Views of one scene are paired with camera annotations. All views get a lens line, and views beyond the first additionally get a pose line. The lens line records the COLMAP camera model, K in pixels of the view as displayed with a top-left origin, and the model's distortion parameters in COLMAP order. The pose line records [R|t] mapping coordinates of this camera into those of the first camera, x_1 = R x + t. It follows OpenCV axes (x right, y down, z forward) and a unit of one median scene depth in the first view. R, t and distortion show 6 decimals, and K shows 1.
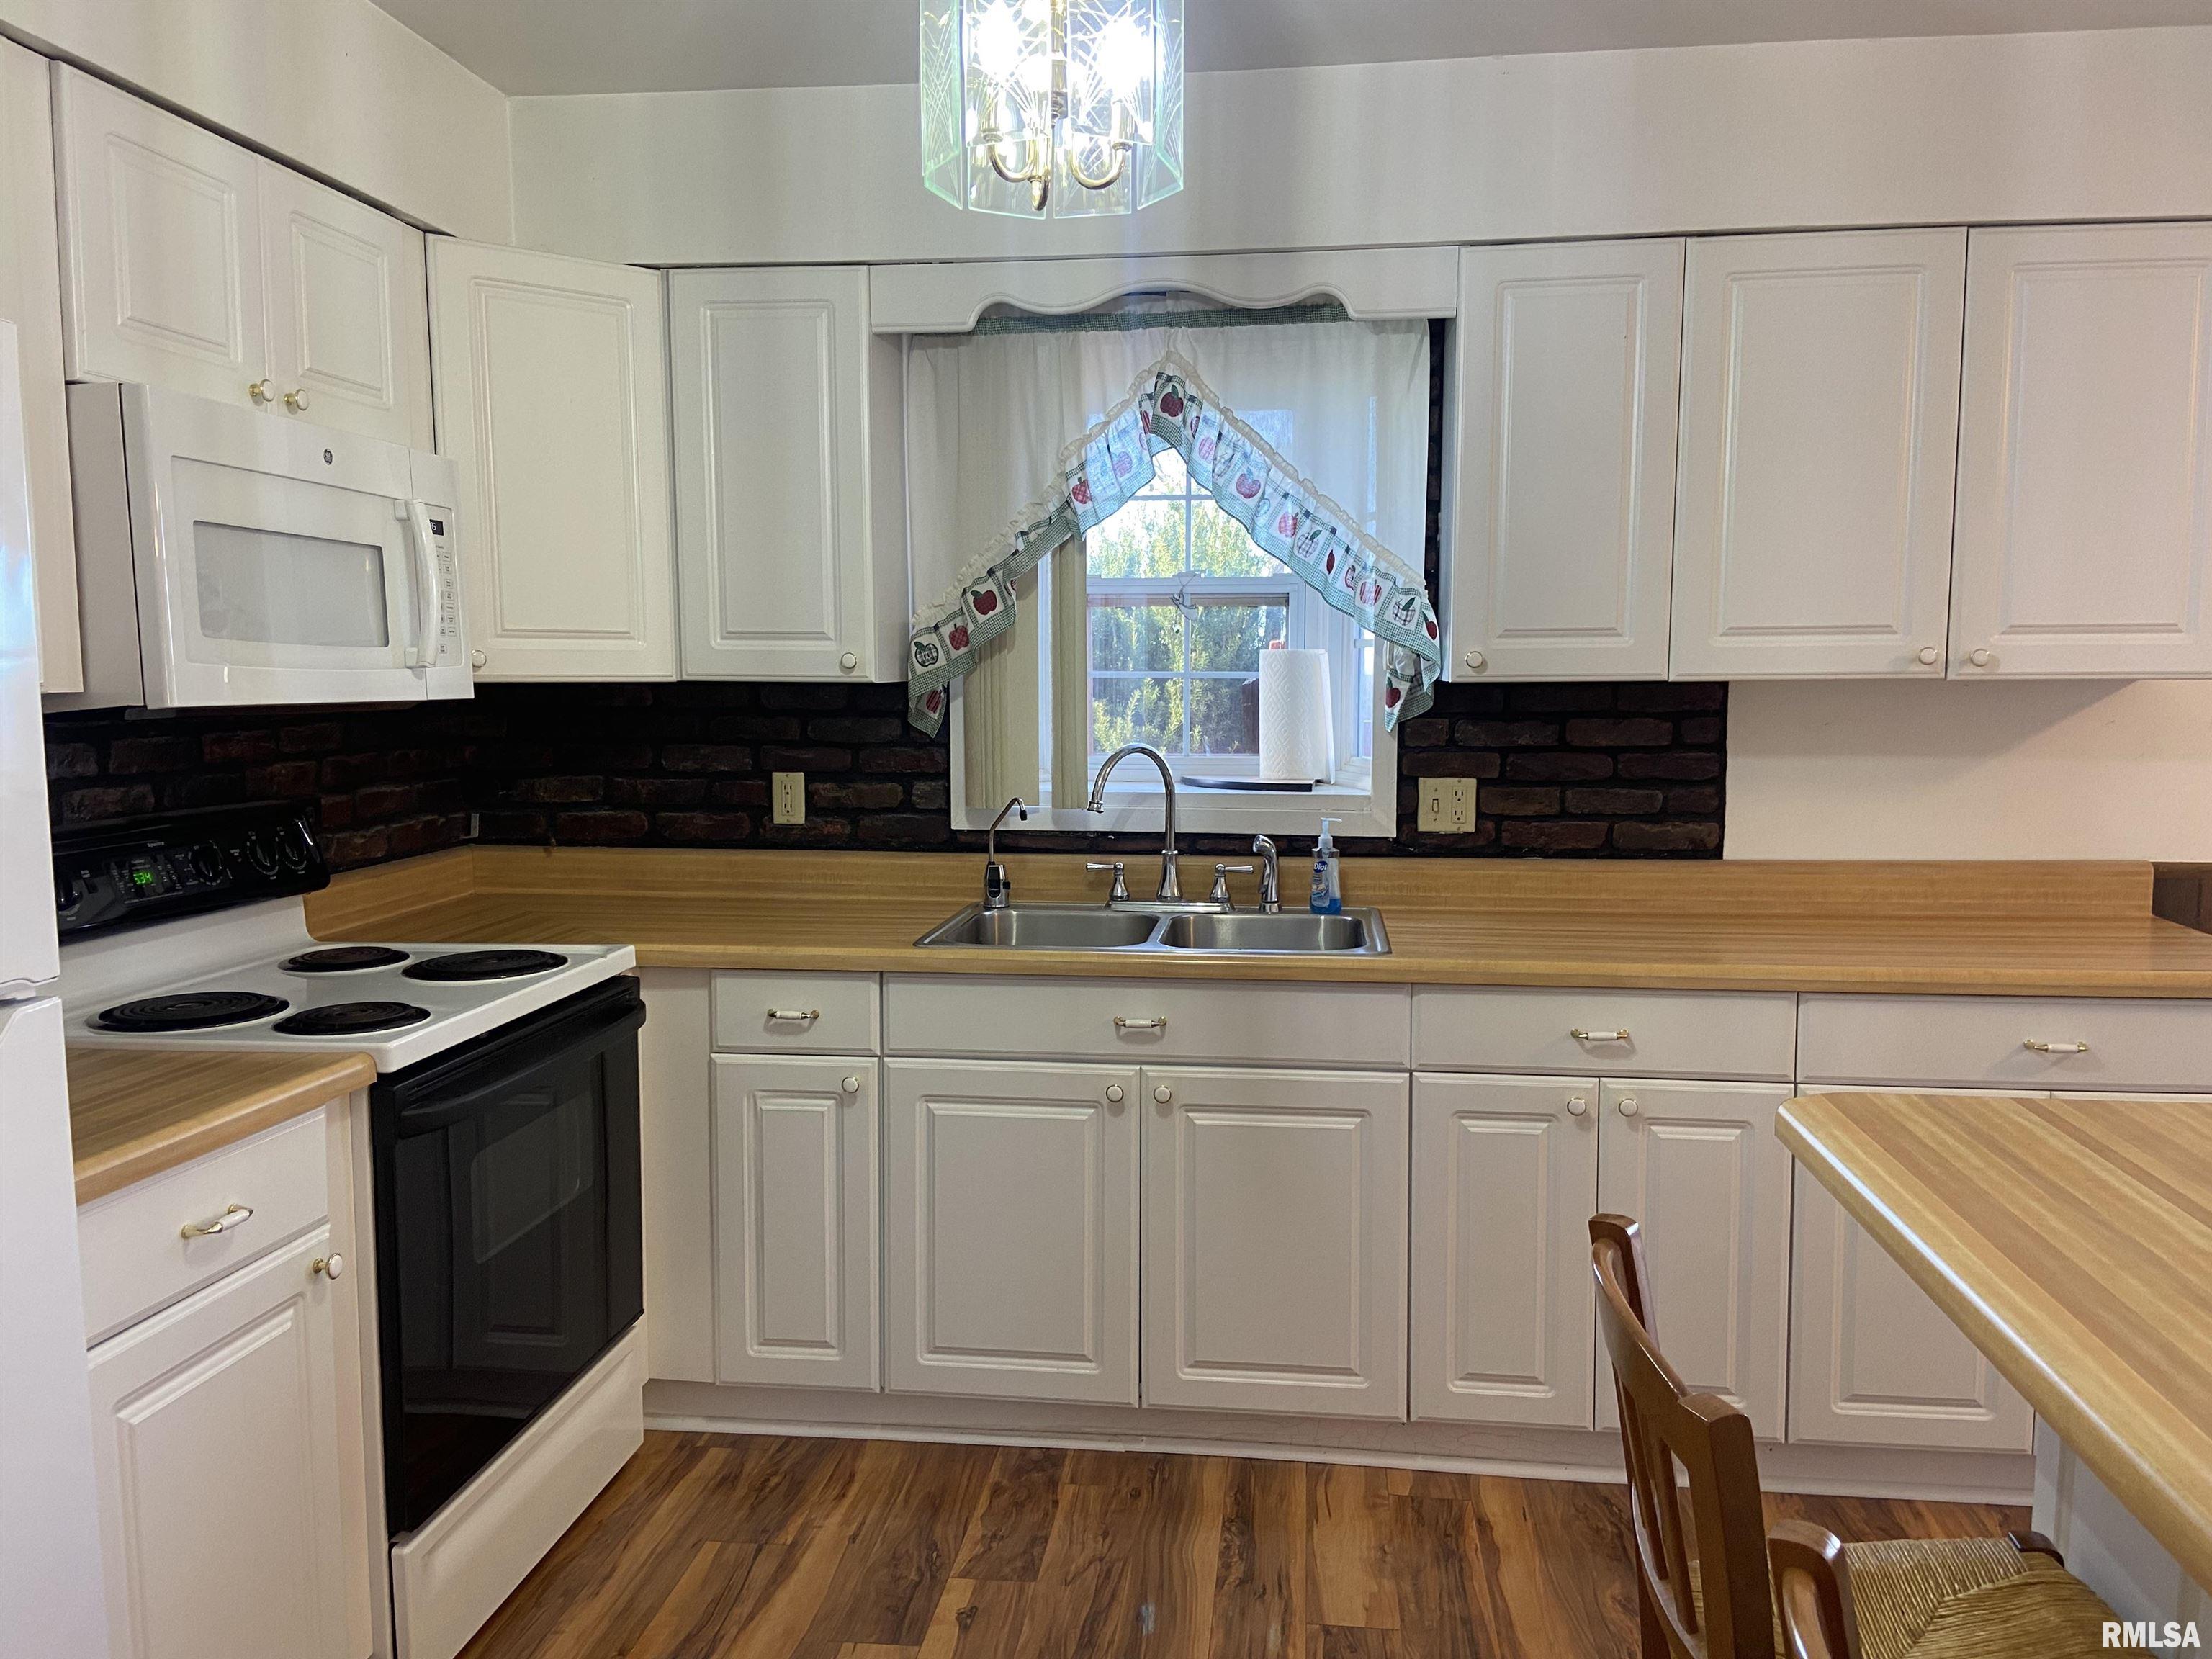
lens RADIAL K [[1651.7, 0, 1112.1], [0, 1651.7, 831.7], [0, 0, 1]] dist [0.103867, -0.121335]
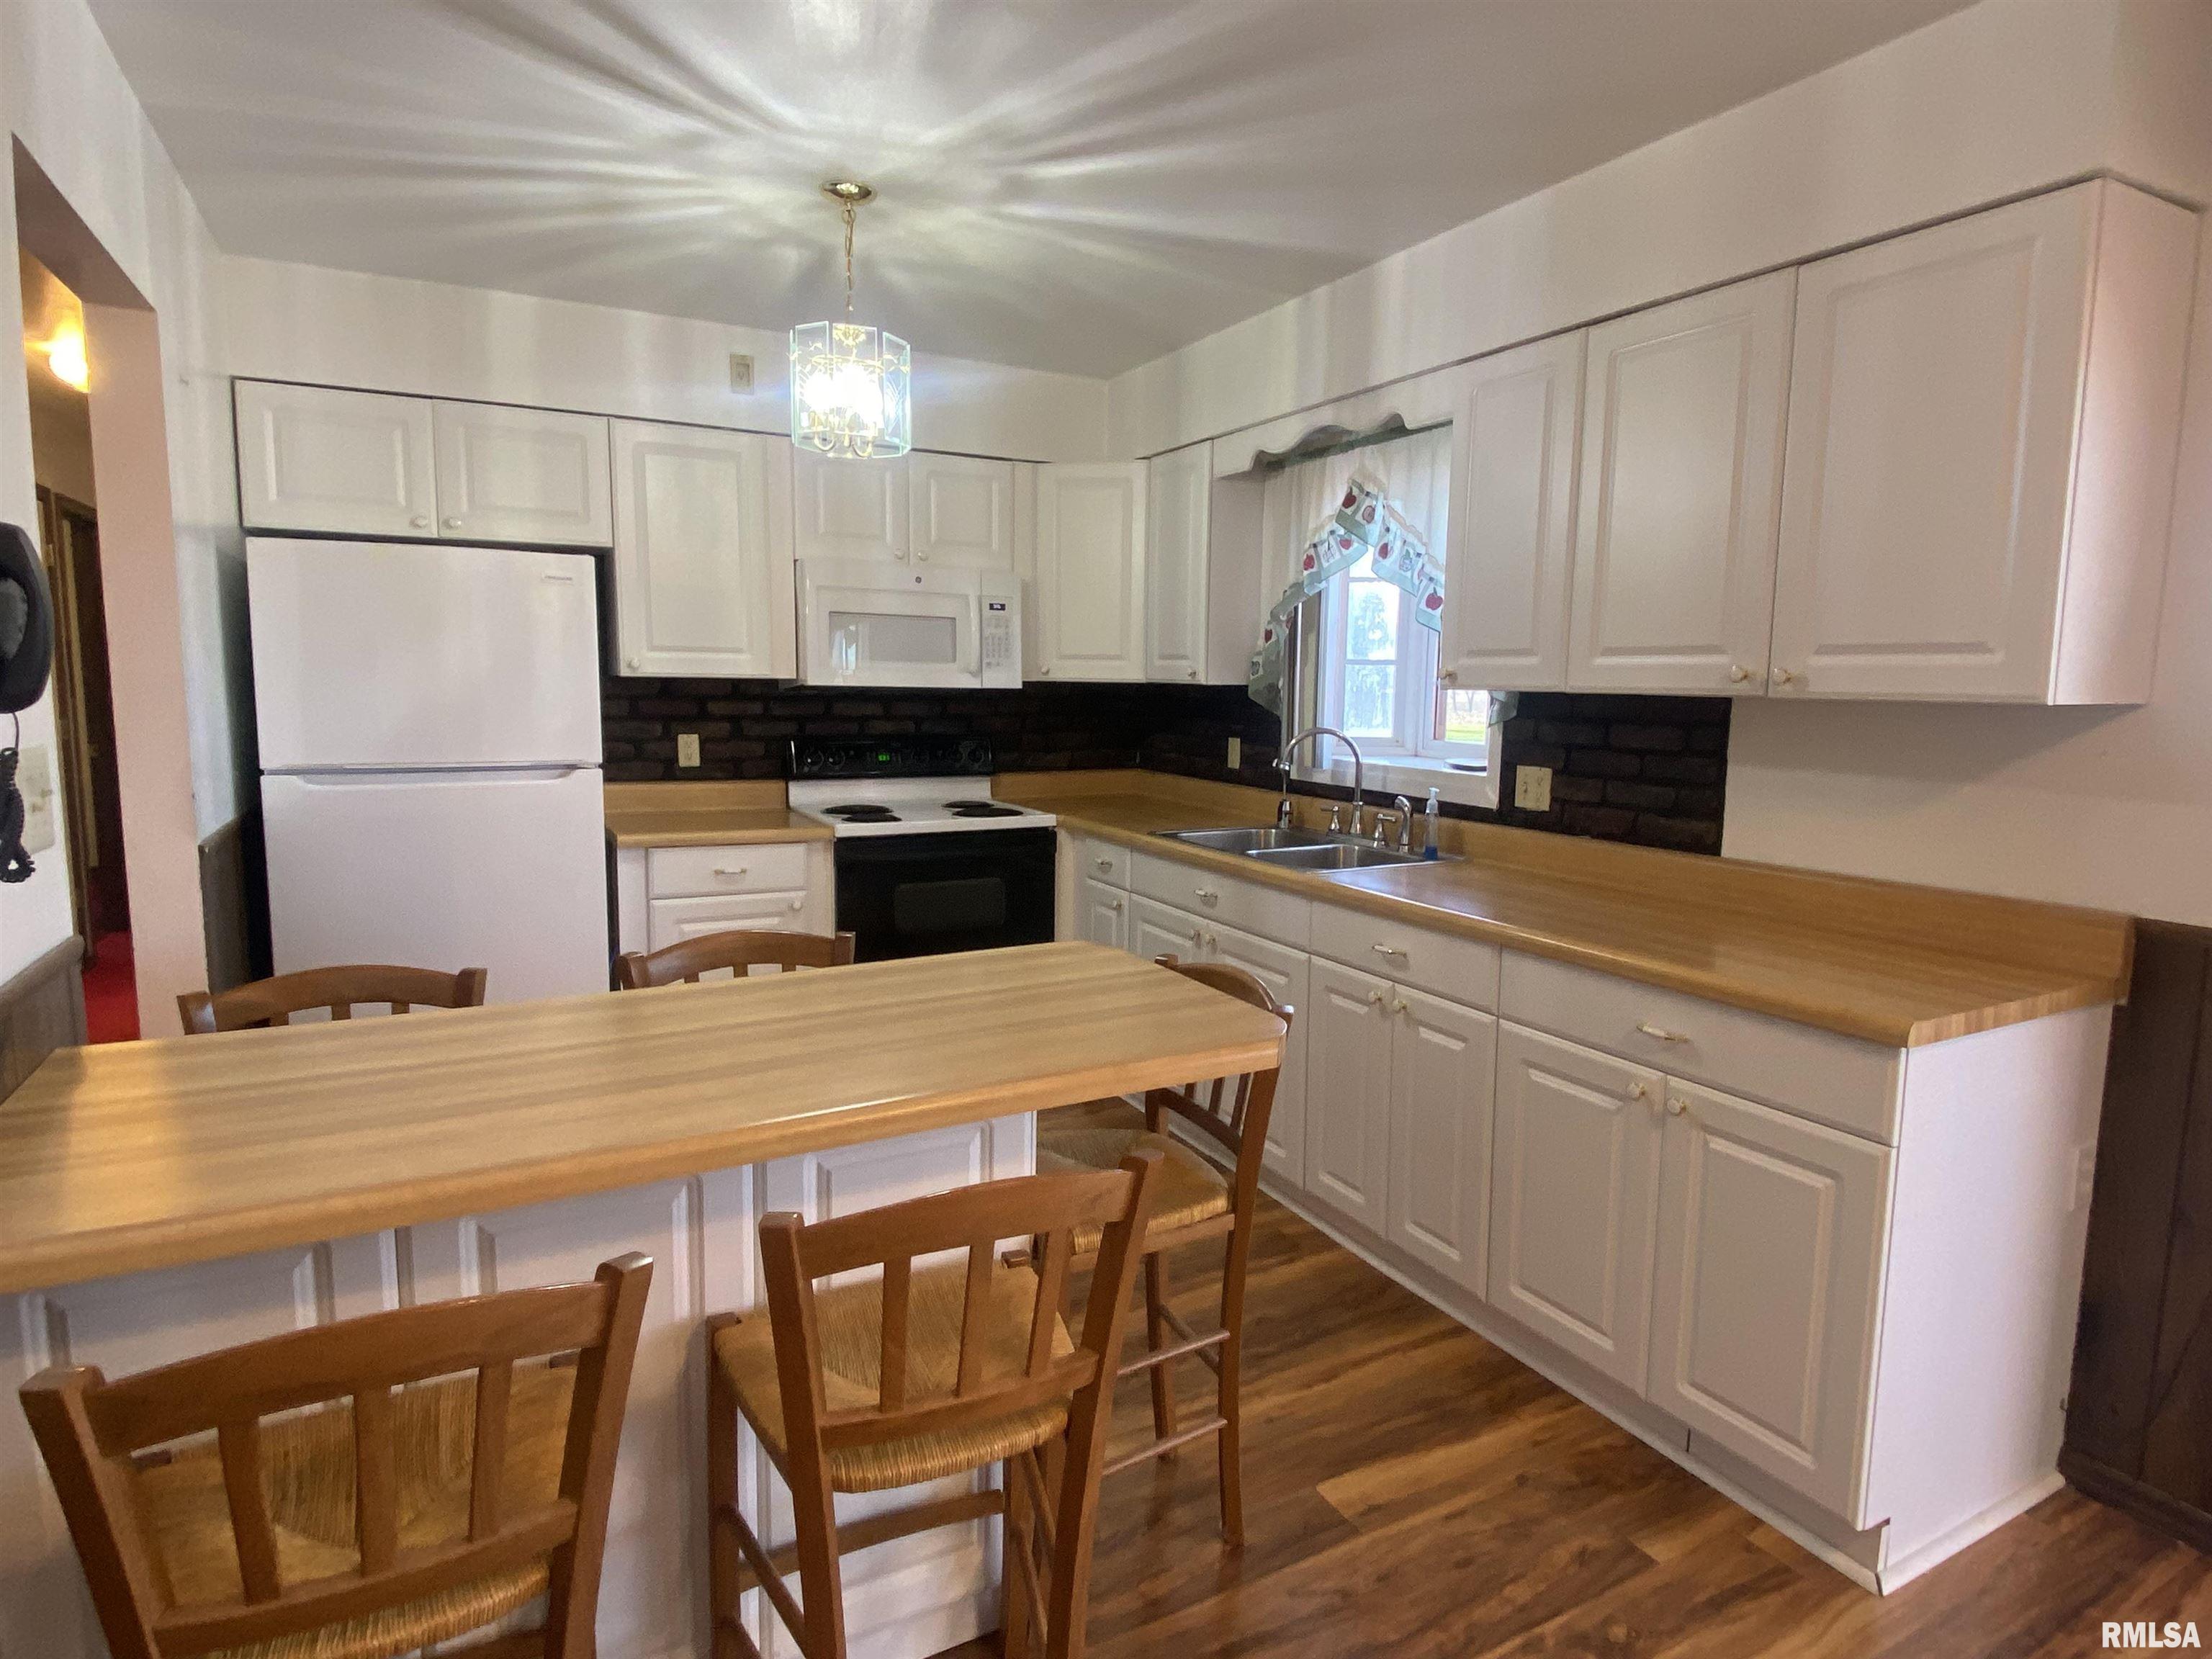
lens RADIAL K [[1209.1, 0, 1105.8], [0, 1209.1, 818.2], [0, 0, 1]] dist [0.006678, -0.015387]
pose [[0.570393, 0.105520, -0.814566, 0.790875], [-0.095246, 0.993521, 0.062007, -0.019600], [0.815831, 0.042216, 0.576748, 0.200709]]
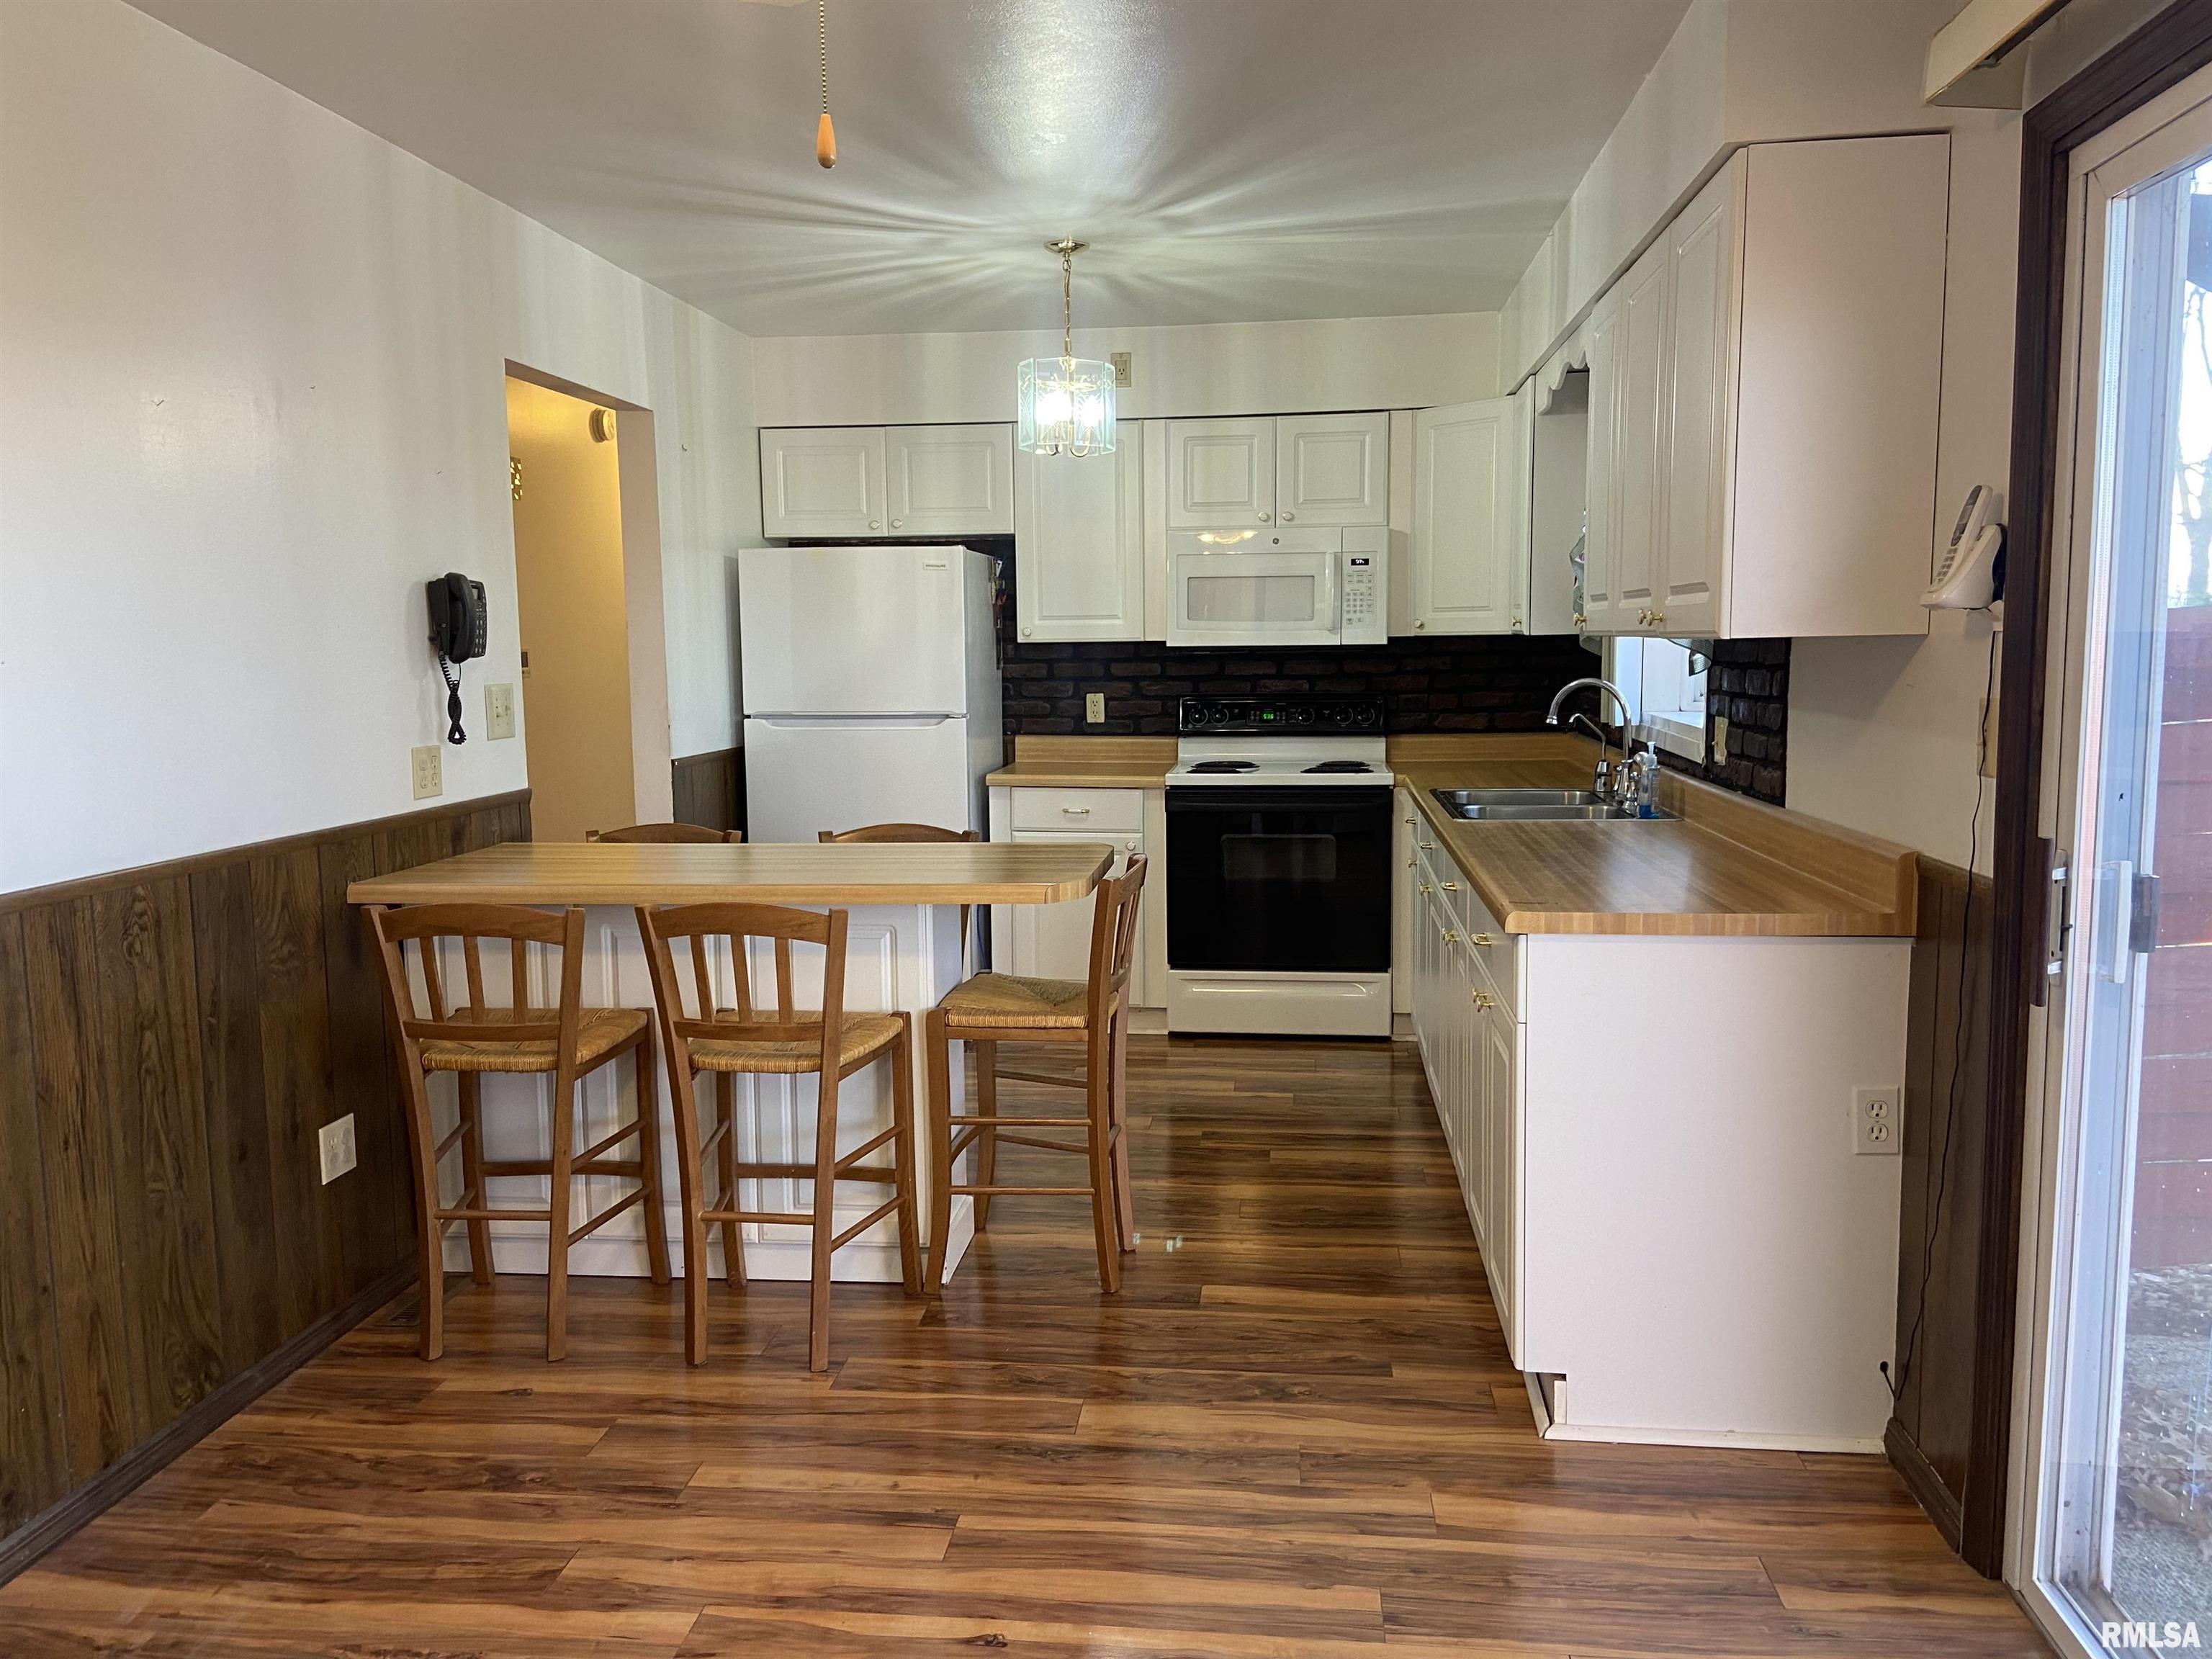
lens RADIAL K [[1651.7, 0, 1060.8], [0, 1651.7, 821.5], [0, 0, 1]] dist [0.103867, -0.121335]
pose [[-0.024751, 0.113819, -0.993193, 1.423881], [-0.083968, 0.989750, 0.115517, -0.057755], [0.996161, 0.086255, -0.014940, 0.572637]]
